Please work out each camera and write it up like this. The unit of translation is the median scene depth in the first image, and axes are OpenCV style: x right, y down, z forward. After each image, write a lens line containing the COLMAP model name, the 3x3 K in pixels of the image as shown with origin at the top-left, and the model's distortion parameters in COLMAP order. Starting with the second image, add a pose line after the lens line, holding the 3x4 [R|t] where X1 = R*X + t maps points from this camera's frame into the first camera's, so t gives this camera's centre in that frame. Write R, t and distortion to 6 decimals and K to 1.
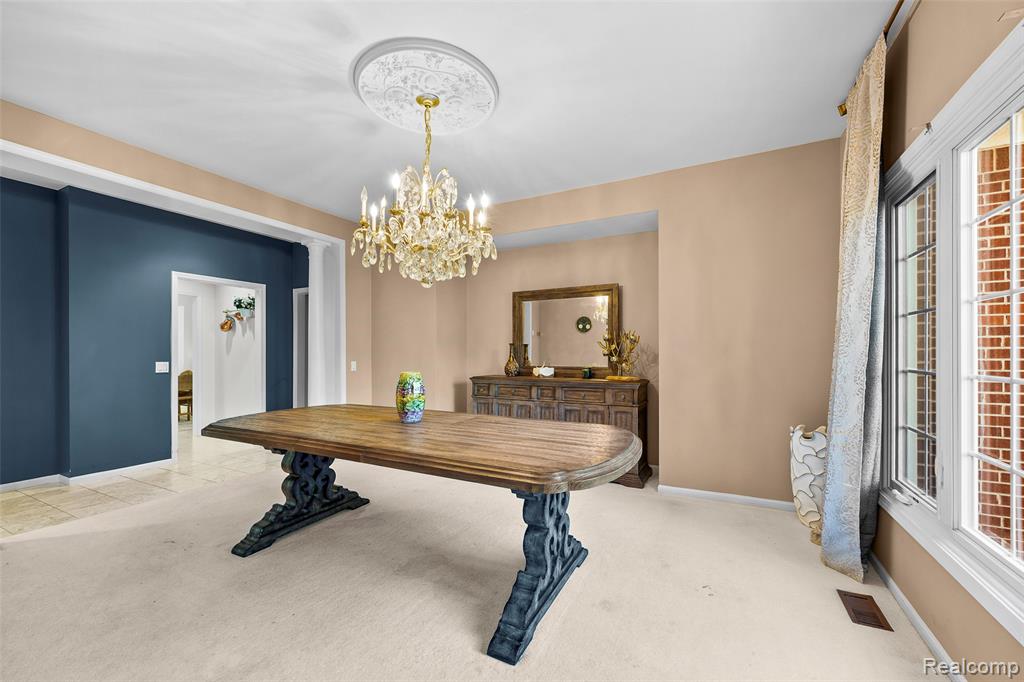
lens RADIAL K [[410.5, 0, 514.1], [0, 410.5, 349.4], [0, 0, 1]] dist [-0.002016, 0.000457]
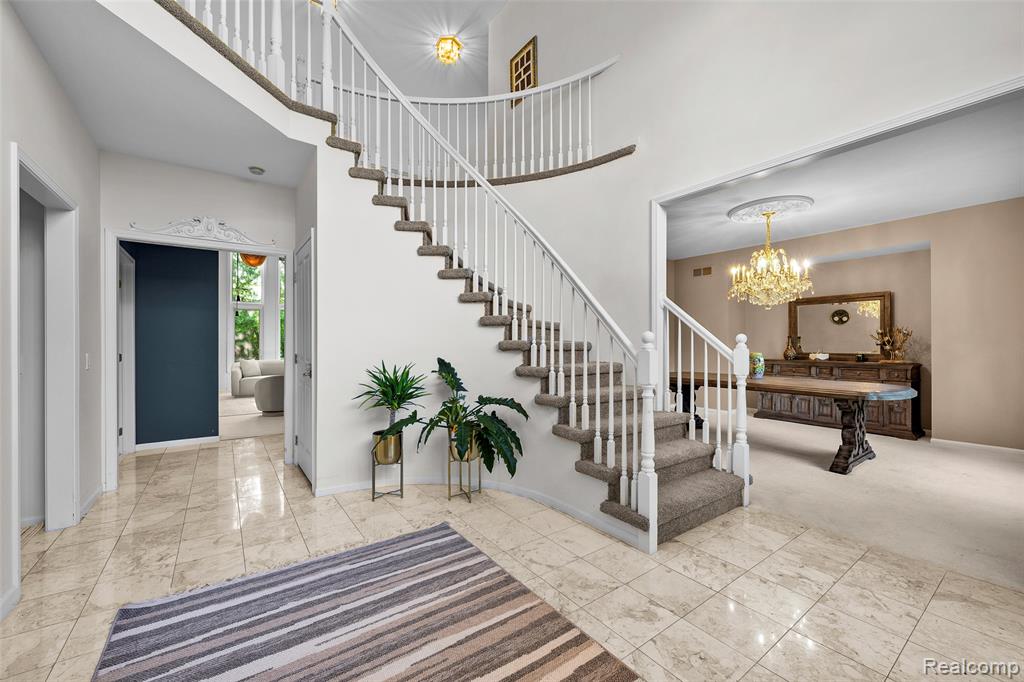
lens RADIAL K [[410.5, 0, 510.3], [0, 410.5, 339.0], [0, 0, 1]] dist [-0.002016, 0.000457]
pose [[0.891957, -0.002167, -0.452116, -0.249669], [0.001583, 0.999997, -0.001671, -0.004766], [0.452118, 0.000774, 0.891958, -0.757712]]
